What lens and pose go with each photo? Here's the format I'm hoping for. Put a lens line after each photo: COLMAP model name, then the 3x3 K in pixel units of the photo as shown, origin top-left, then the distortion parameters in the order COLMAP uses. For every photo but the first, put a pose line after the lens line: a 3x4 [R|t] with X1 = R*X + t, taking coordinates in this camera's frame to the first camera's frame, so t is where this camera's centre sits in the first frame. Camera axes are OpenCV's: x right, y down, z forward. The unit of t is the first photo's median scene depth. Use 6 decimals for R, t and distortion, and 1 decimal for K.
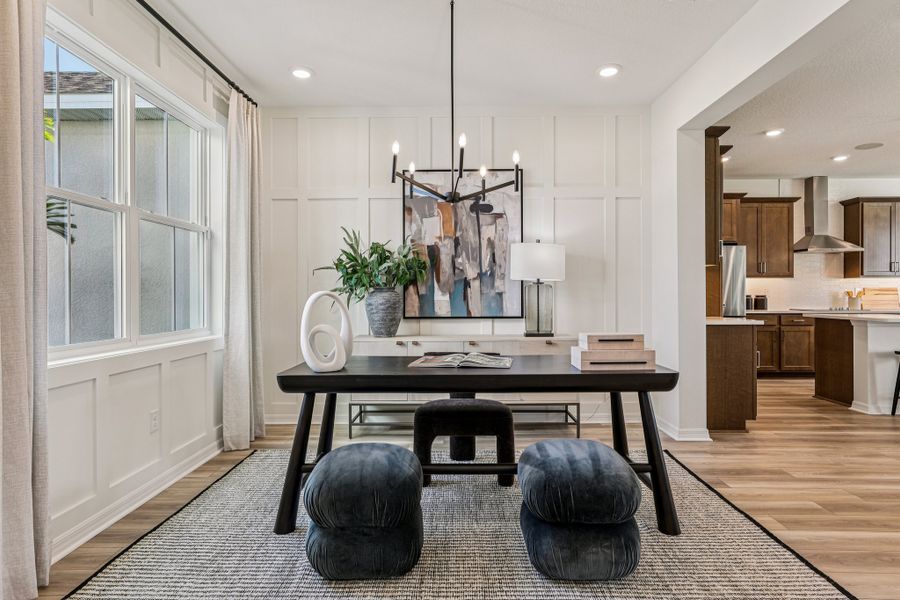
lens RADIAL K [[509.8, 0, 450.0], [0, 509.8, 300.0], [0, 0, 1]] dist [-0.003785, 0.000604]
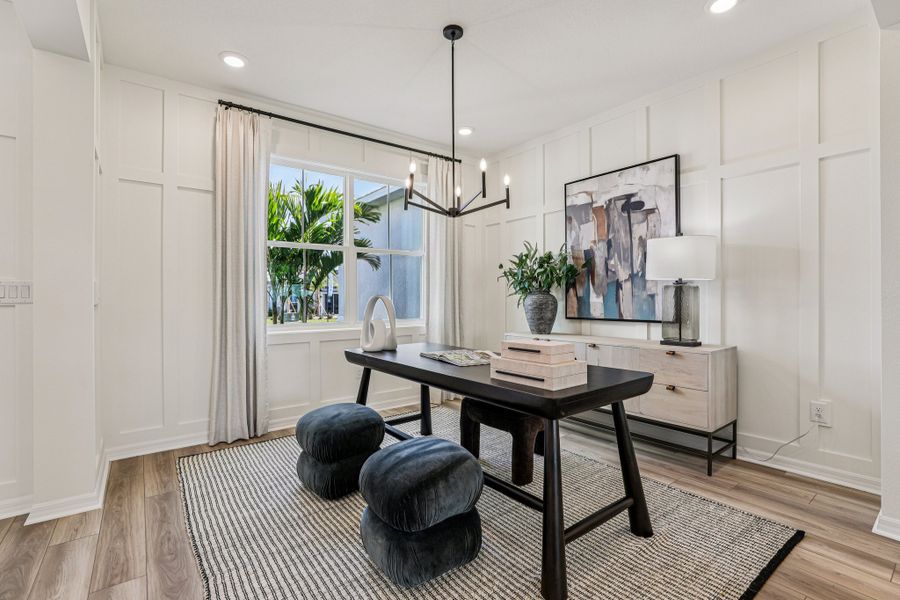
lens RADIAL K [[410.1, 0, 450.0], [0, 410.1, 300.0], [0, 0, 1]] dist [-0.026390, 0.000987]
pose [[0.614499, 0.007074, -0.788886, 0.453290], [-0.006988, 0.999969, 0.003523, -0.004864], [0.788886, 0.003348, 0.614530, 0.261316]]
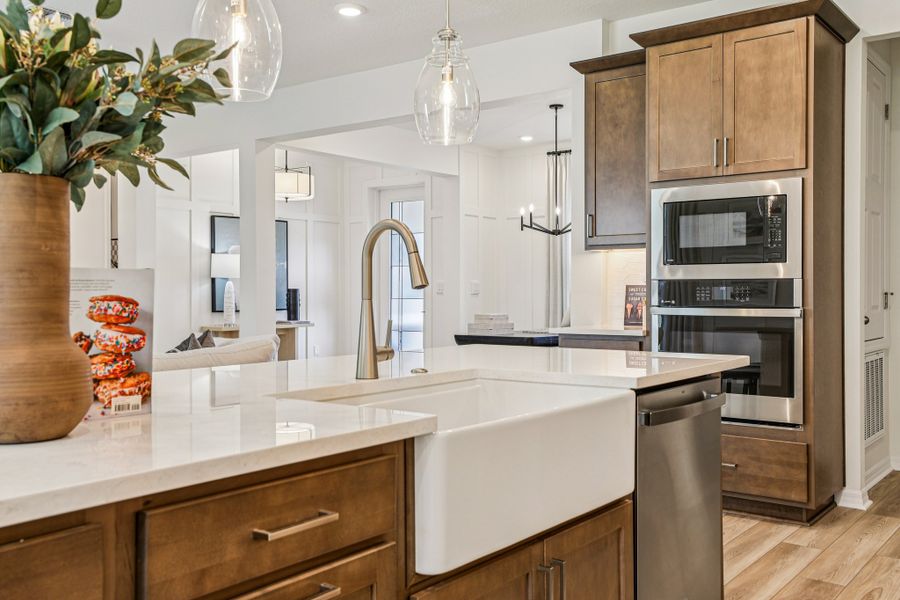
lens RADIAL K [[849.1, 0, 450.7], [0, 849.1, 290.8], [0, 0, 1]] dist [0.057692, 0.008380]
pose [[-0.594932, 0.008101, -0.803735, 1.524286], [0.000859, 0.999955, 0.009443, -0.021577], [0.803776, 0.004928, -0.594912, 1.463354]]
